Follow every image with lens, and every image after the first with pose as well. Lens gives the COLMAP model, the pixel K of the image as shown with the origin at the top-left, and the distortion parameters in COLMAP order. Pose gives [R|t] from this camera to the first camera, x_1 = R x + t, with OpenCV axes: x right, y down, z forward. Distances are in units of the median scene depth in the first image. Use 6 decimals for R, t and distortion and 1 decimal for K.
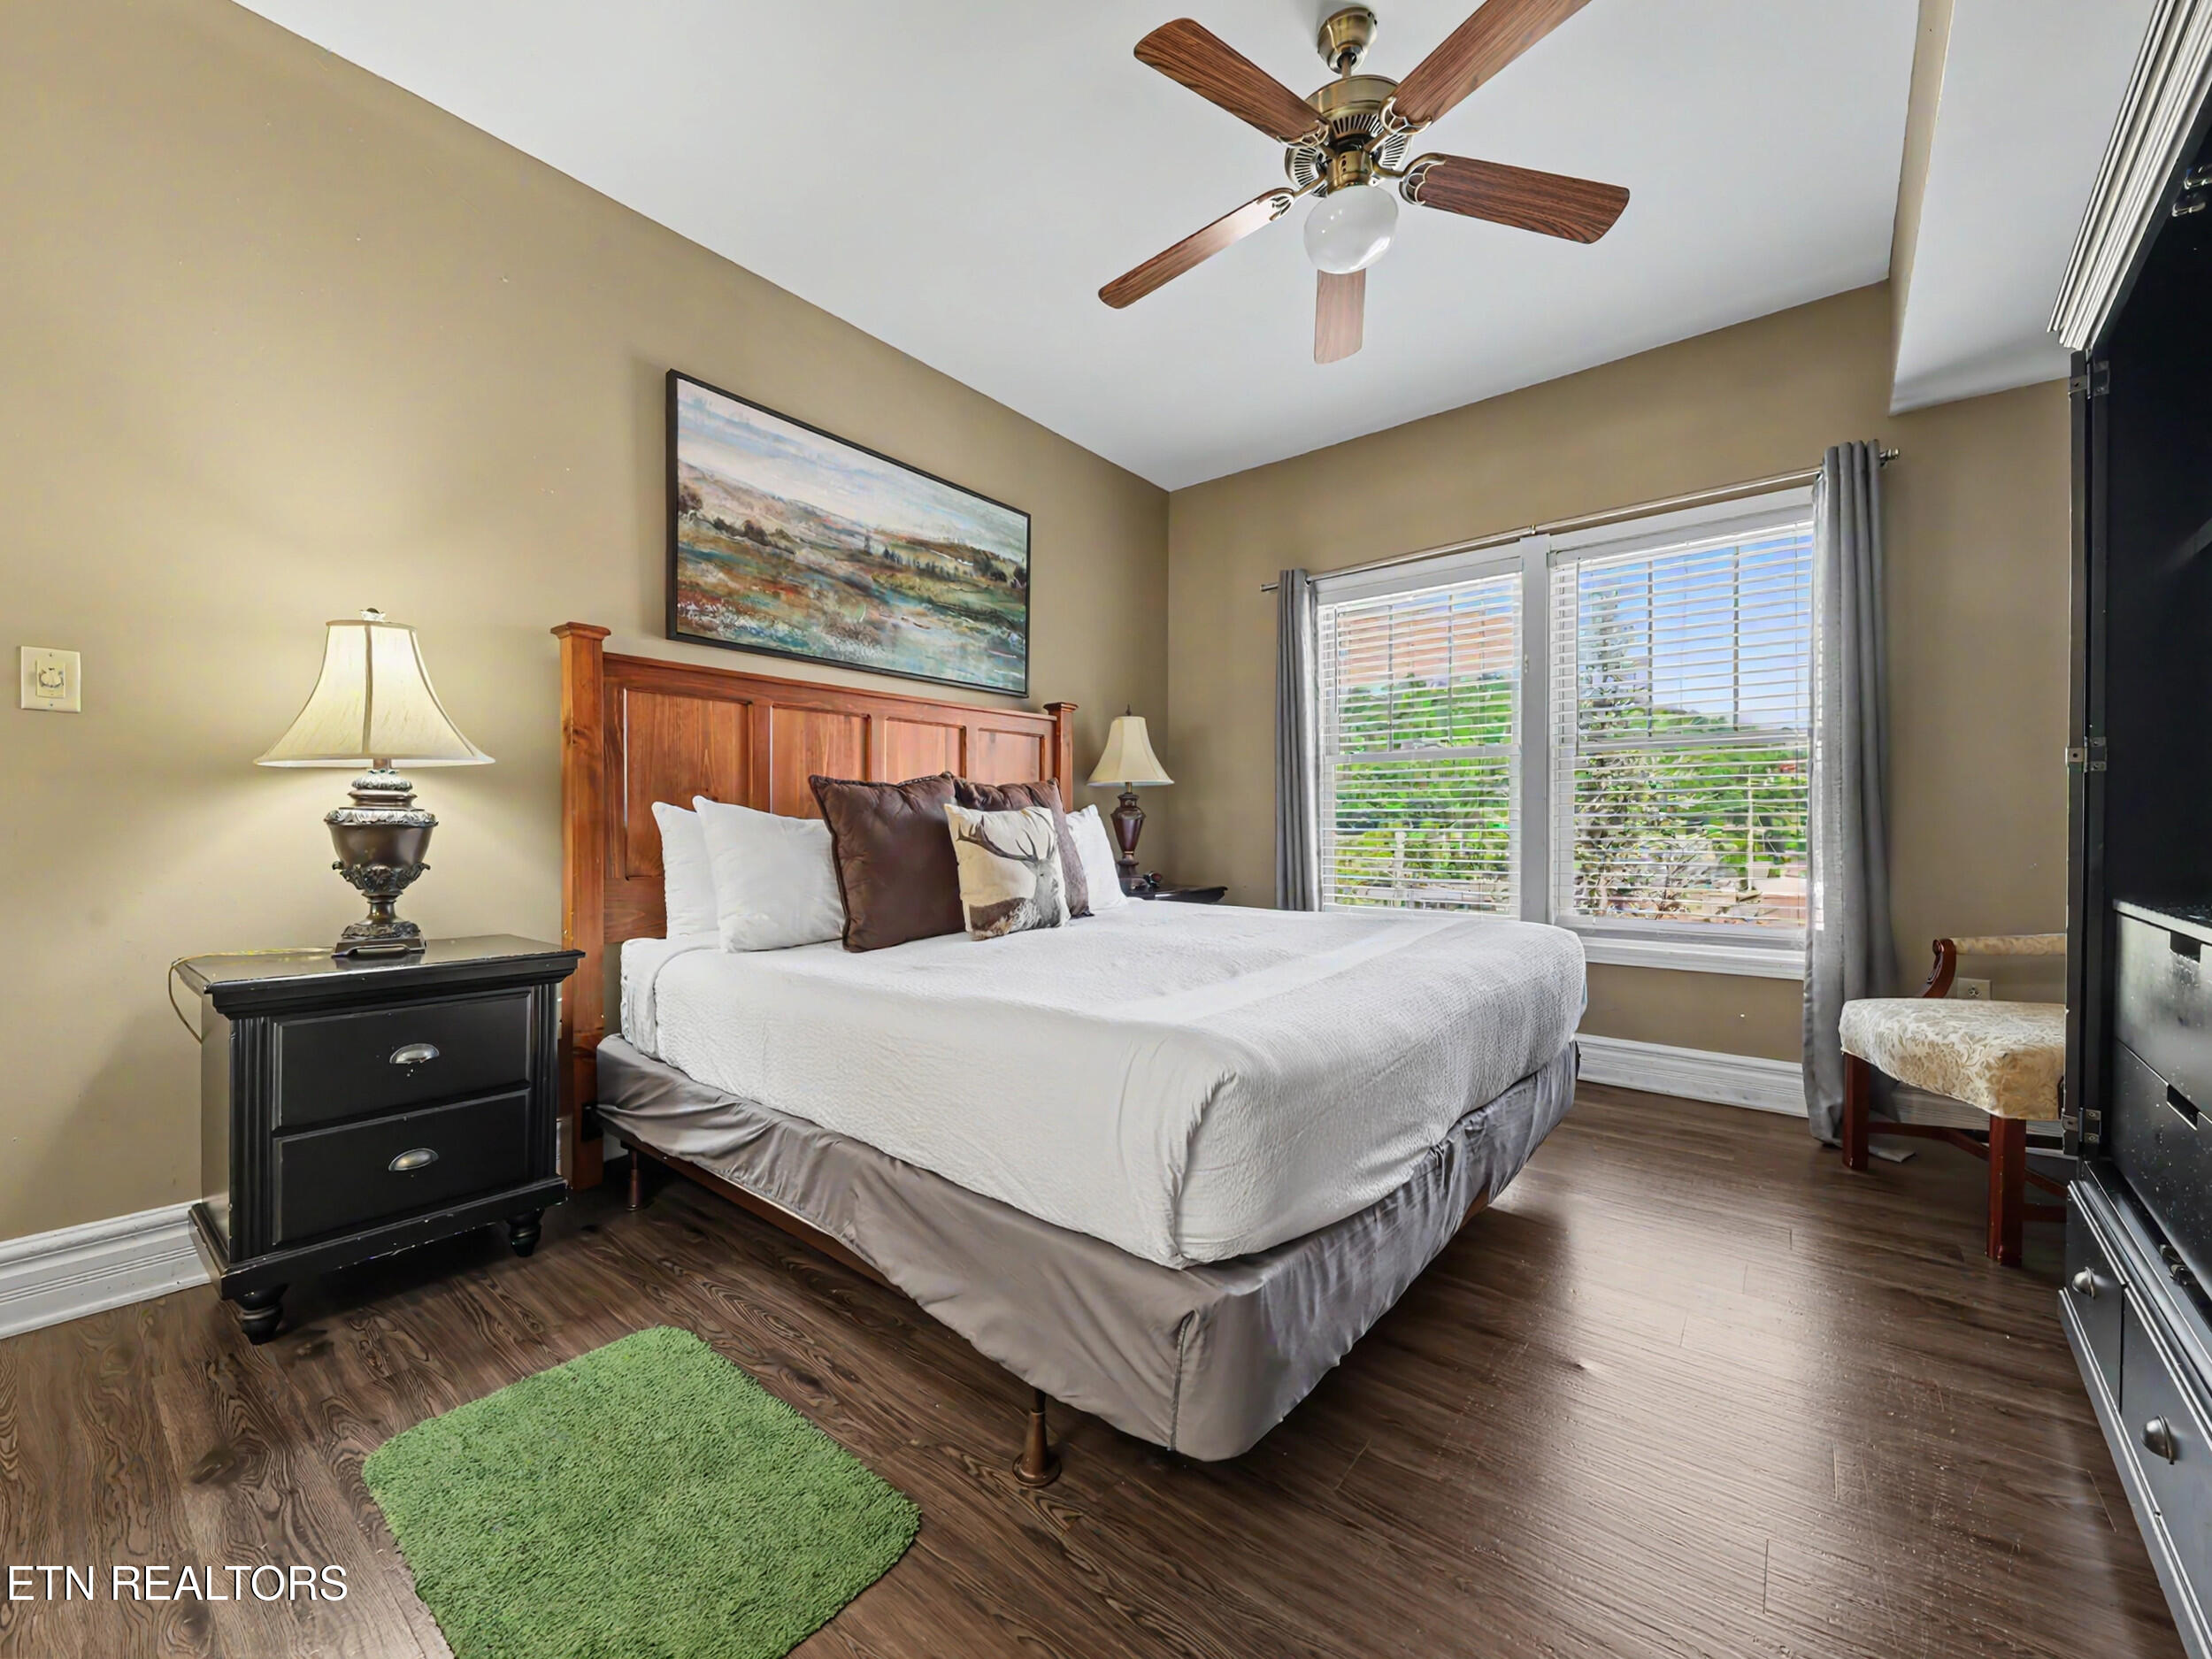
lens RADIAL K [[872.8, 0, 1090.0], [0, 872.8, 834.2], [0, 0, 1]] dist [0.009441, -0.005839]
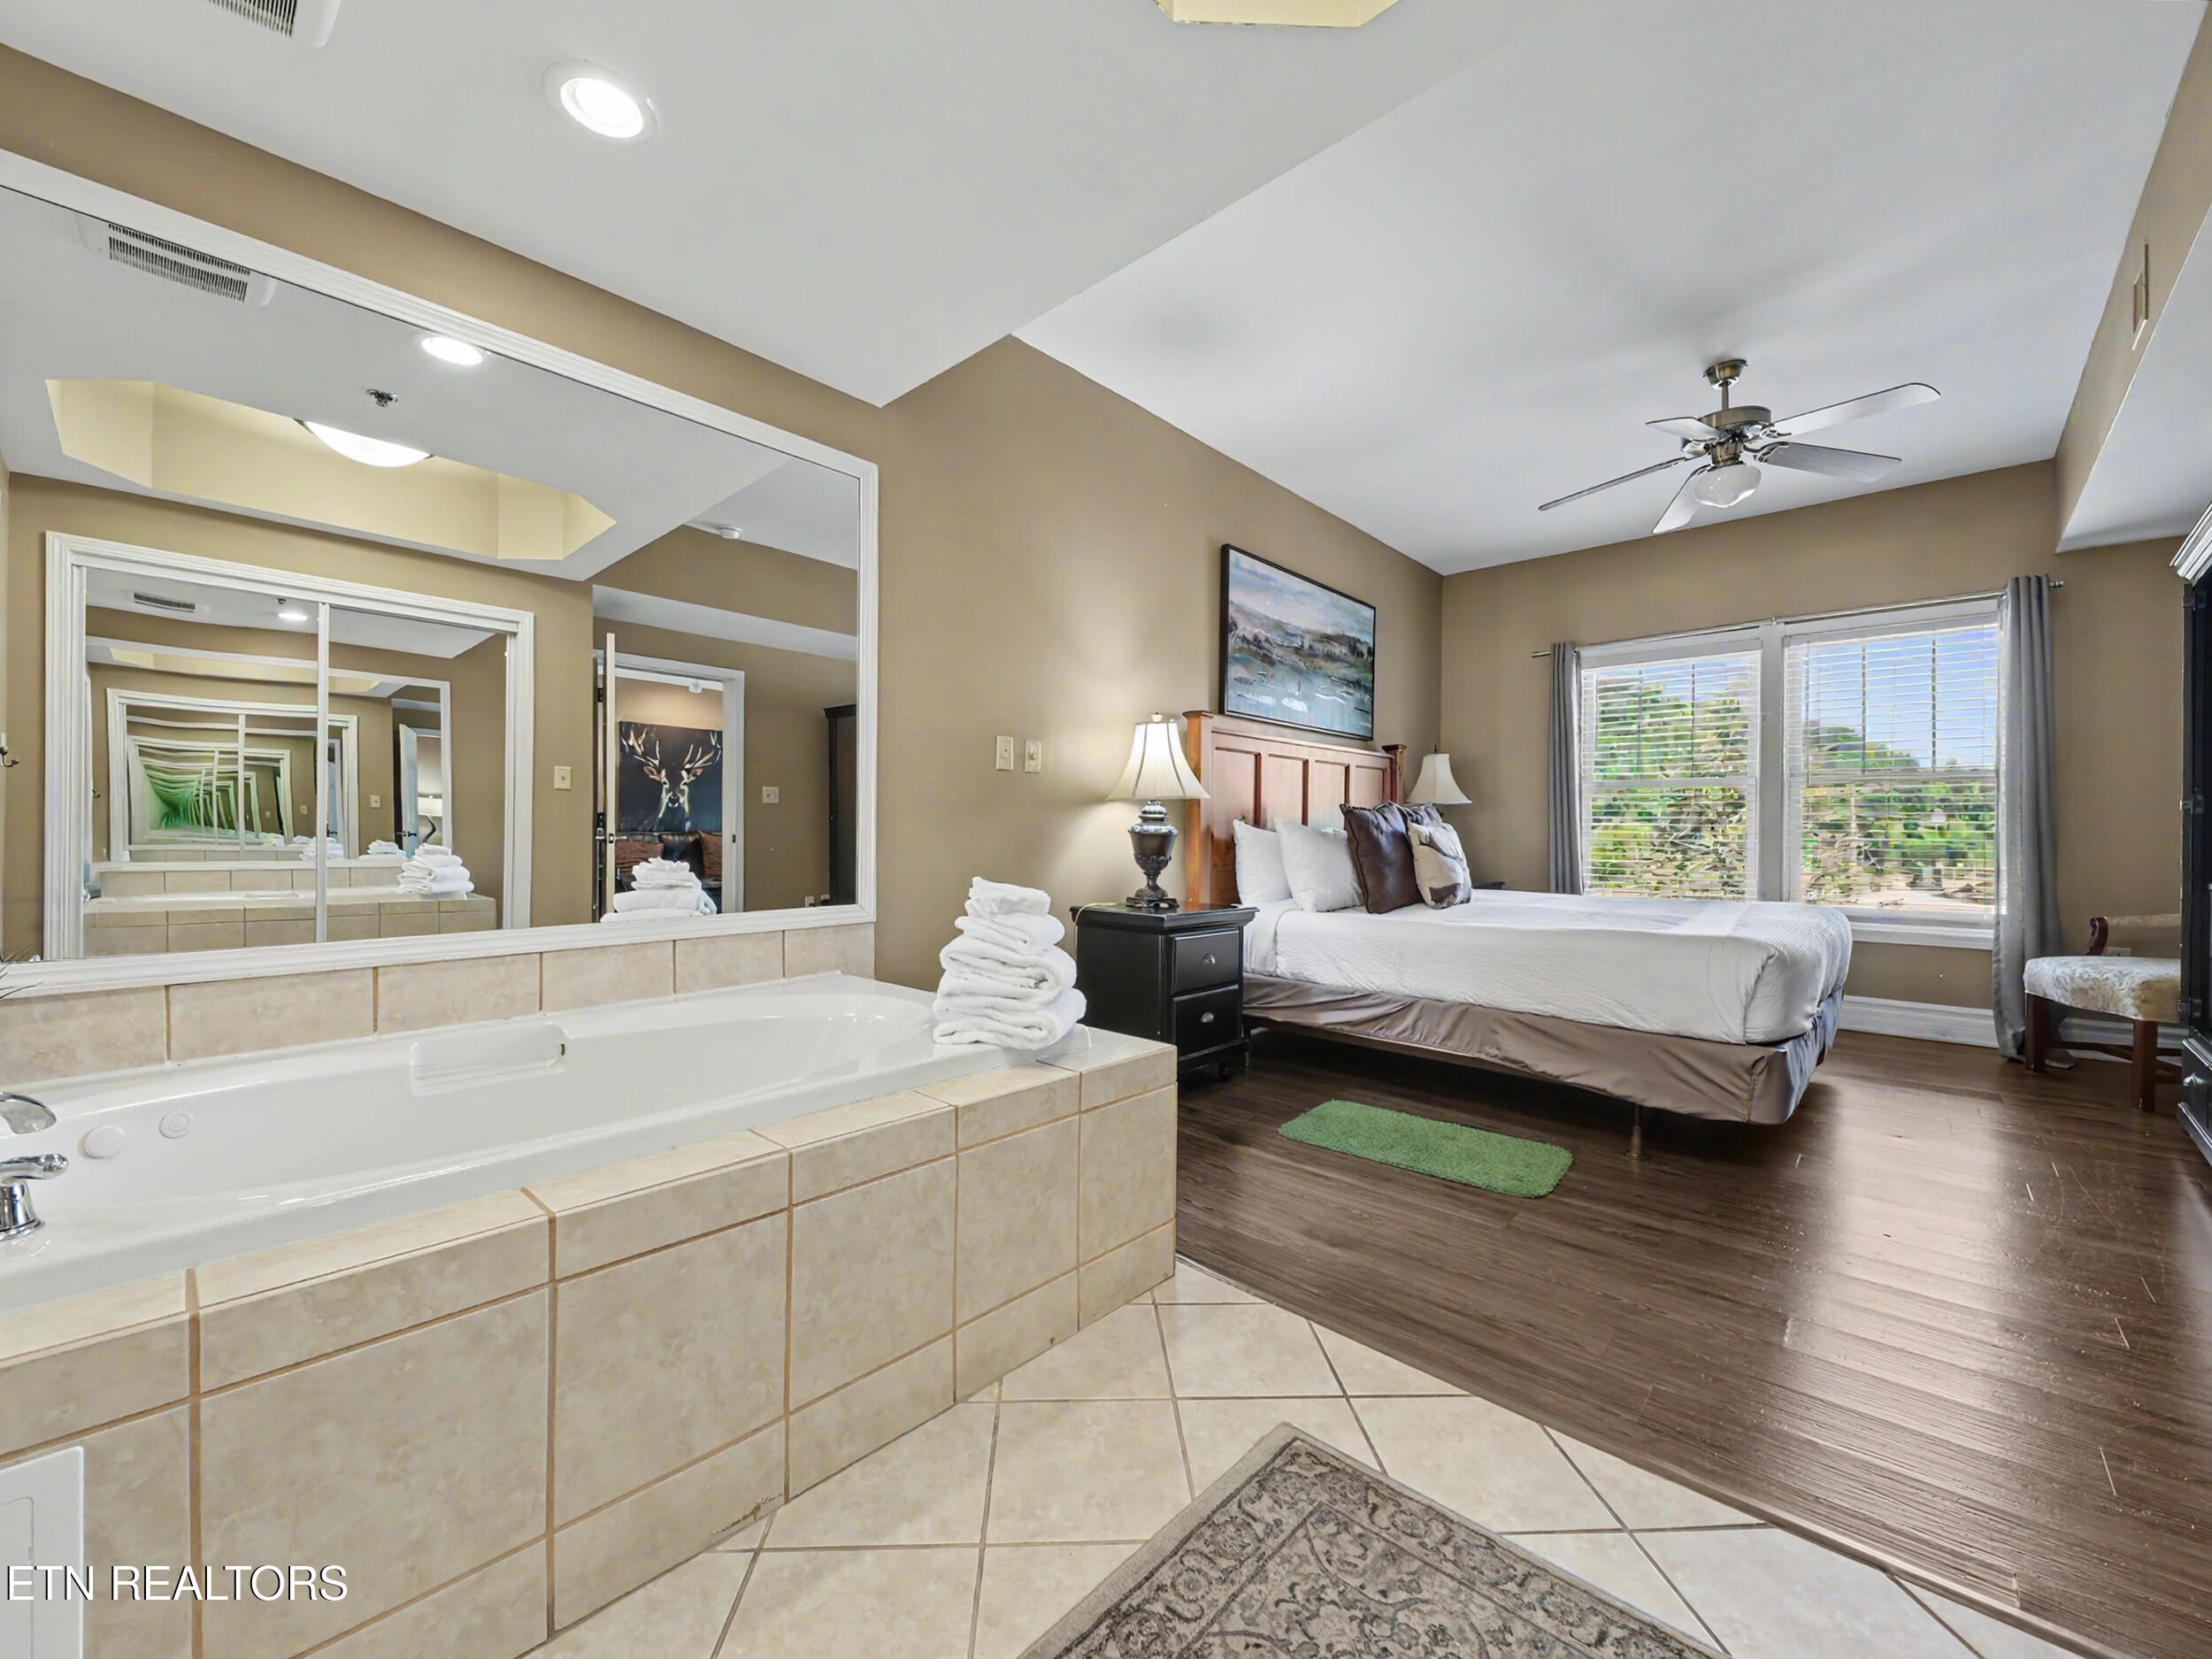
lens RADIAL K [[872.8, 0, 1093.1], [0, 872.8, 832.6], [0, 0, 1]] dist [0.009441, -0.005839]
pose [[0.997894, 0.007766, -0.064395, -0.596725], [-0.008215, 0.999944, -0.006717, -0.000500], [0.064339, 0.007232, 0.997902, -0.557498]]
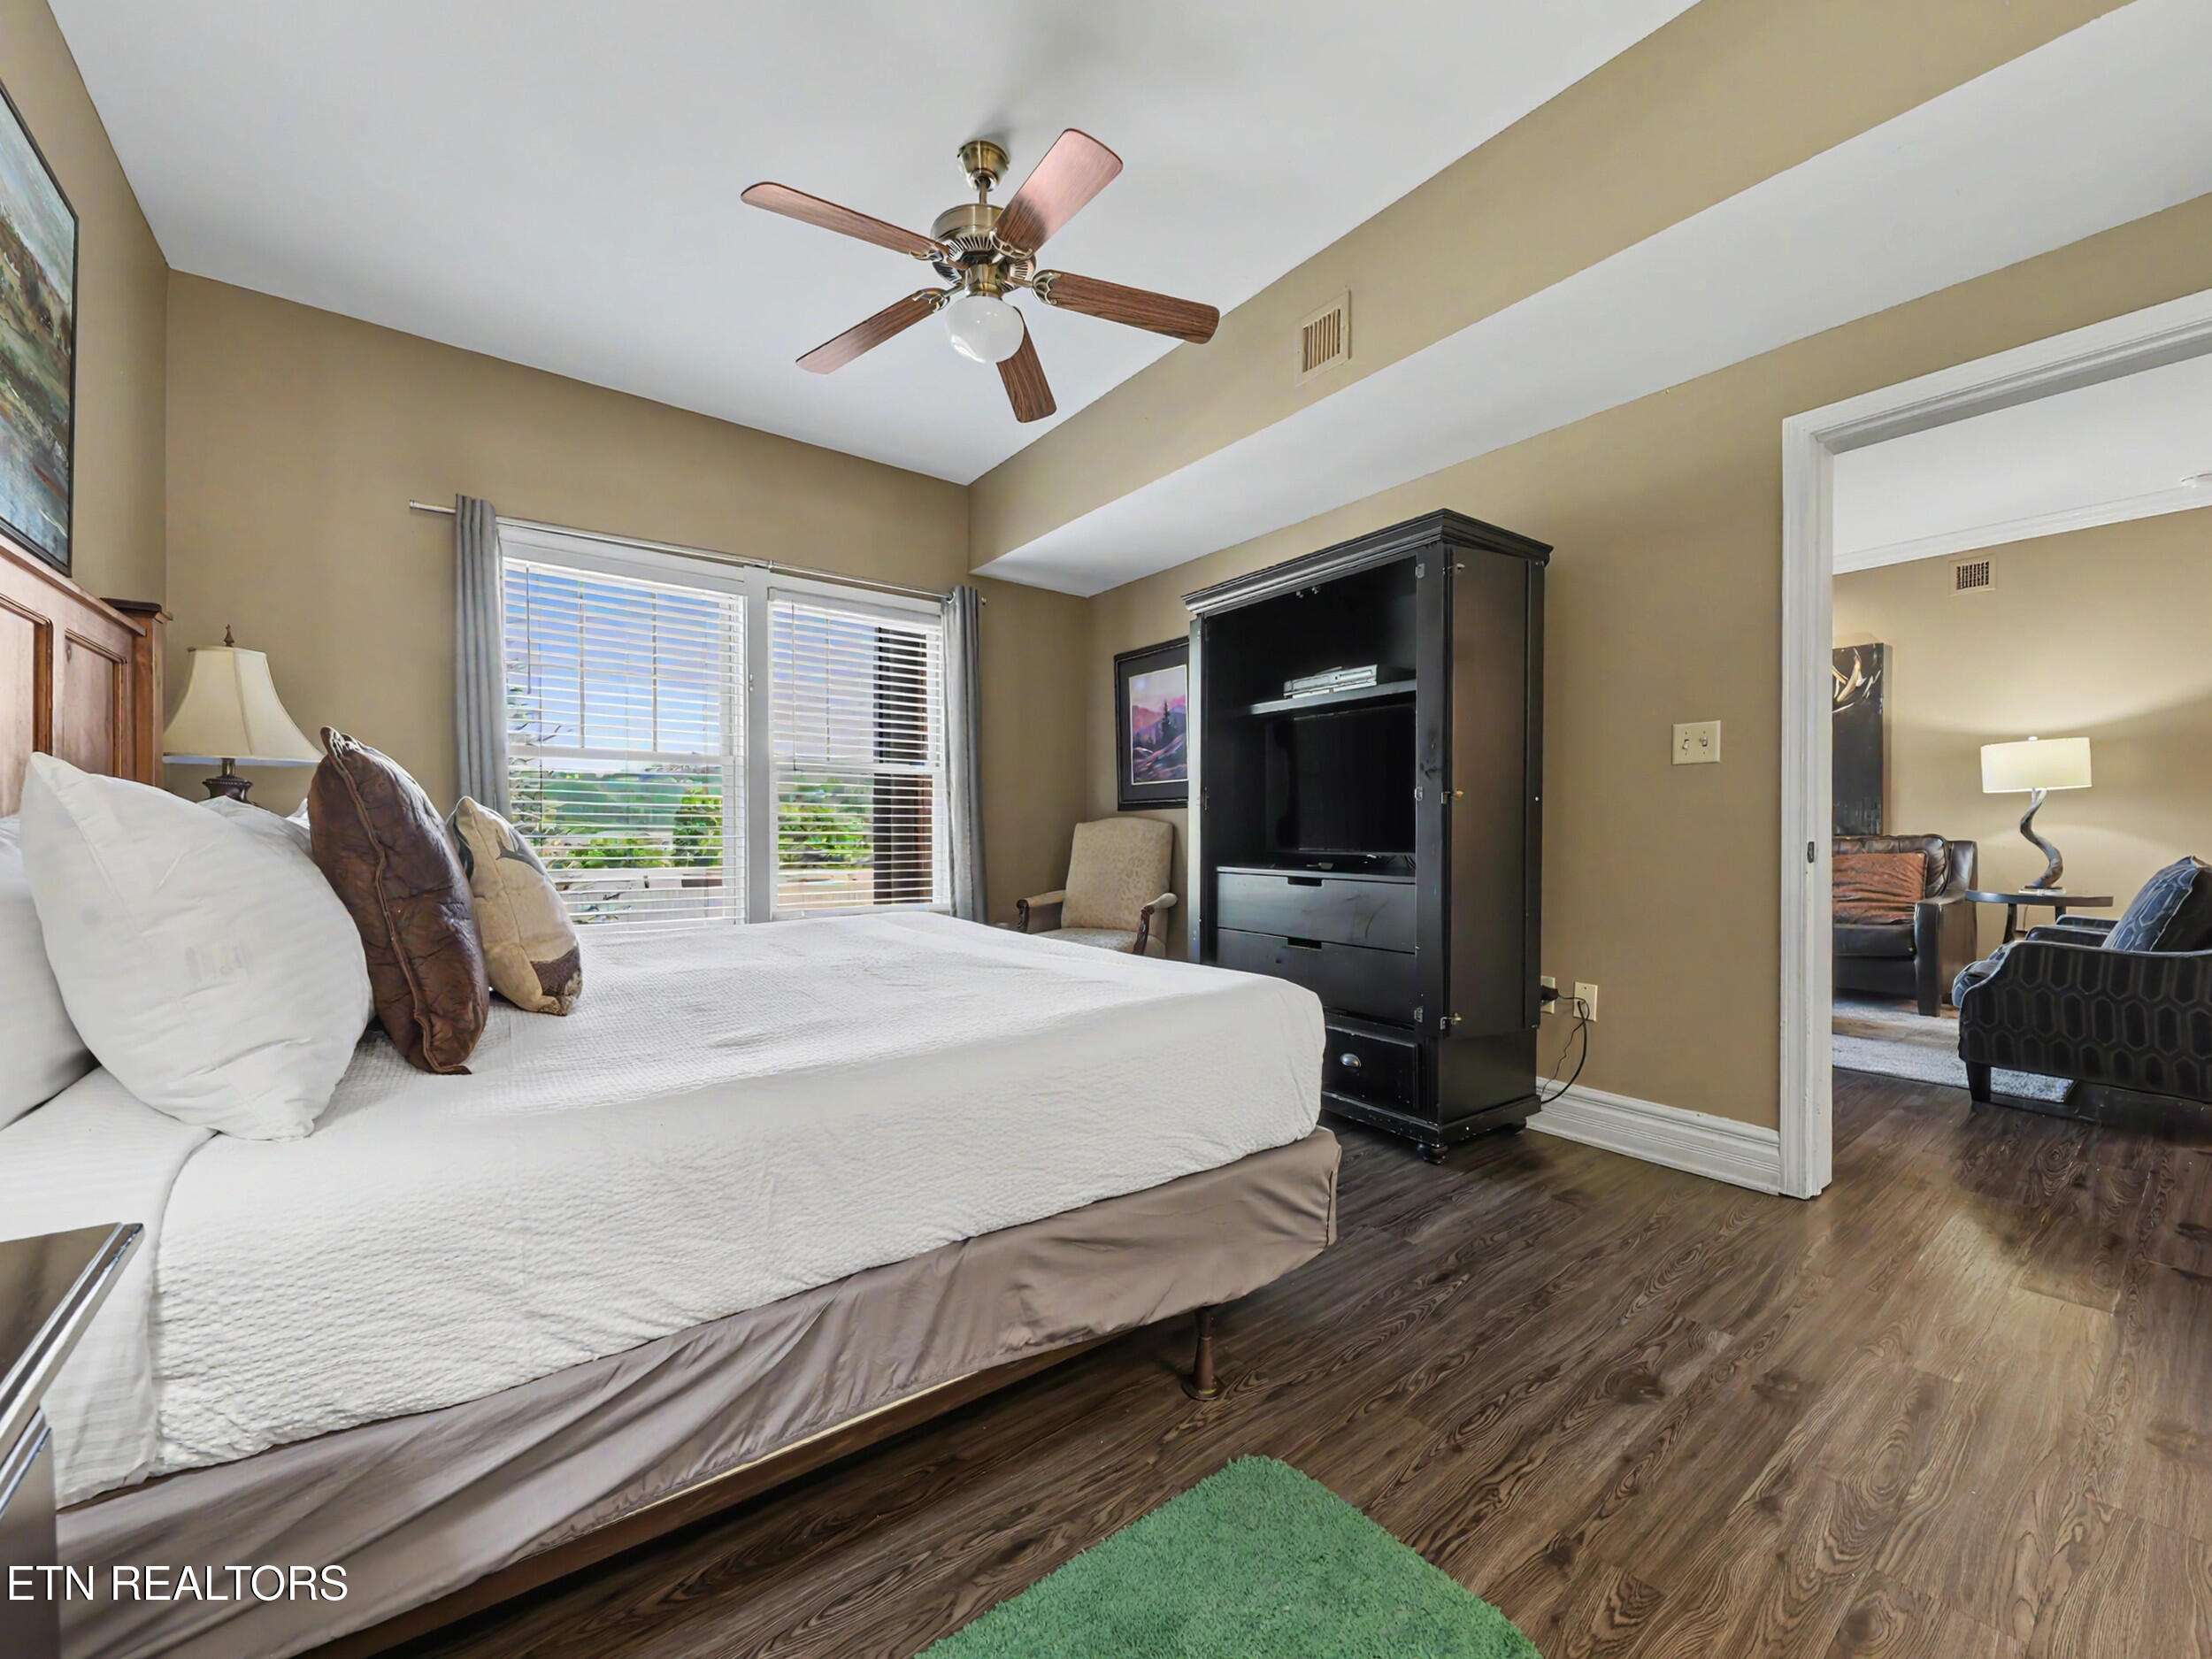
lens RADIAL K [[872.8, 0, 1109.2], [0, 872.8, 835.3], [0, 0, 1]] dist [0.009441, -0.005839]
pose [[0.220925, -0.003379, 0.975285, -0.614461], [0.003355, 0.999991, 0.002705, -0.008976], [-0.975285, 0.002675, 0.220934, 0.430577]]
